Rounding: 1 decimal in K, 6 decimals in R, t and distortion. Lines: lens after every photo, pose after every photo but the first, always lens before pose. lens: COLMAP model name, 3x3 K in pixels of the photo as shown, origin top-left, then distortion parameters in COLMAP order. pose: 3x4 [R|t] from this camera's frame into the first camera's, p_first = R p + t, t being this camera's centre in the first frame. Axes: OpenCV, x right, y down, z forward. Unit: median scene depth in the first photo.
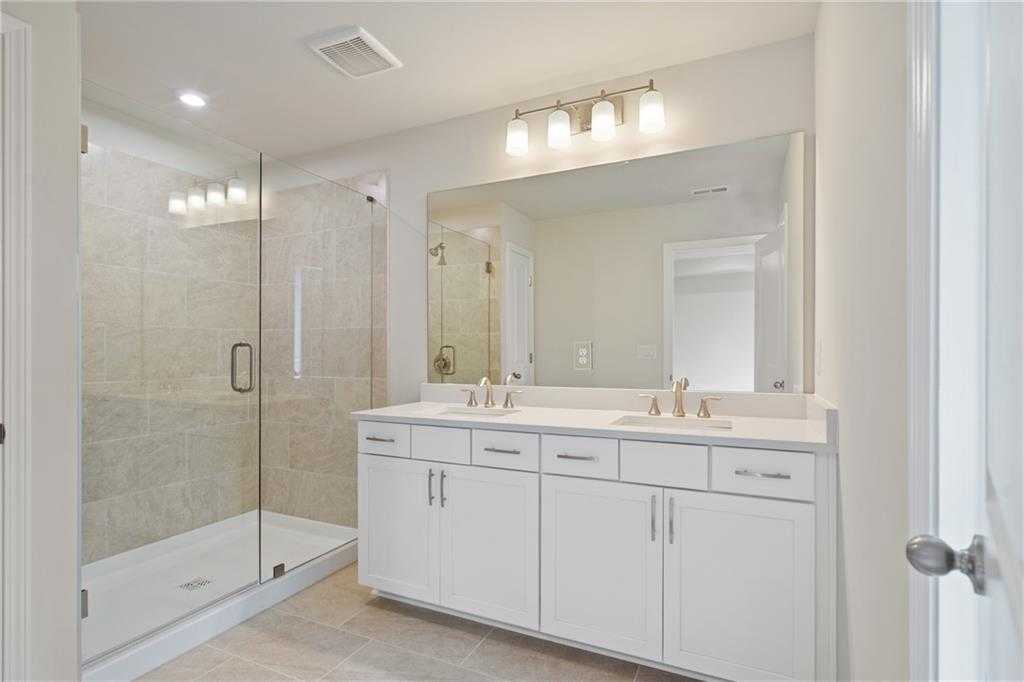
lens RADIAL K [[479.6, 0, 512.0], [0, 479.6, 341.0], [0, 0, 1]] dist [-0.000096, 0.000113]
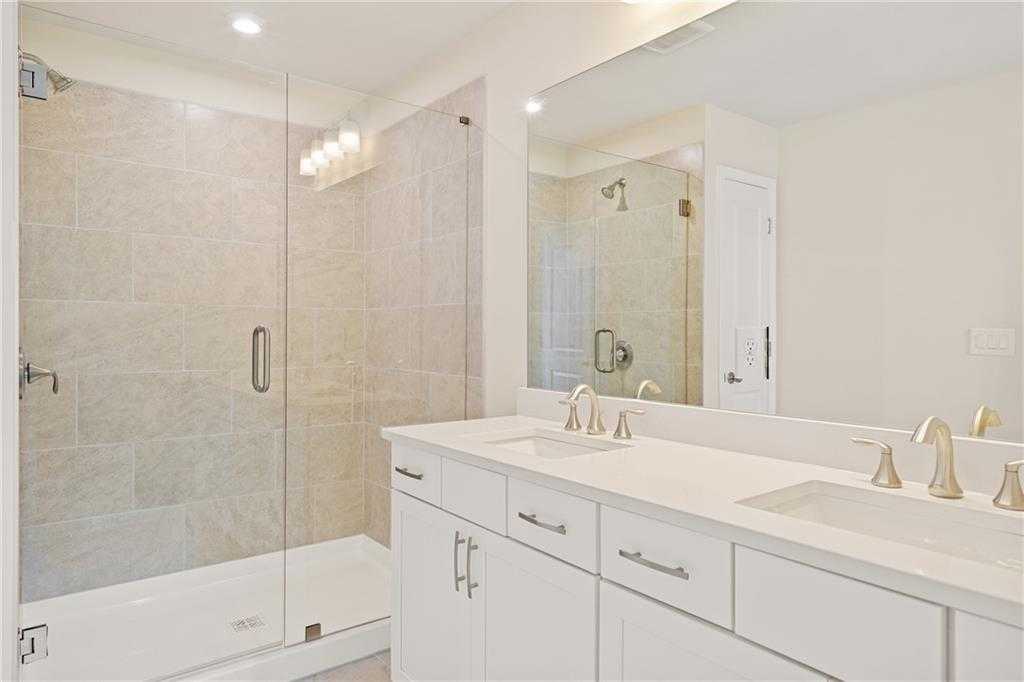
lens RADIAL K [[619.0, 0, 510.0], [0, 619.0, 328.5], [0, 0, 1]] dist [0.008351, 0.001438]
pose [[0.894221, 0.002683, -0.447618, 0.171975], [0.003382, 0.999913, 0.012749, -0.003665], [0.447614, -0.012915, 0.894134, 0.220962]]
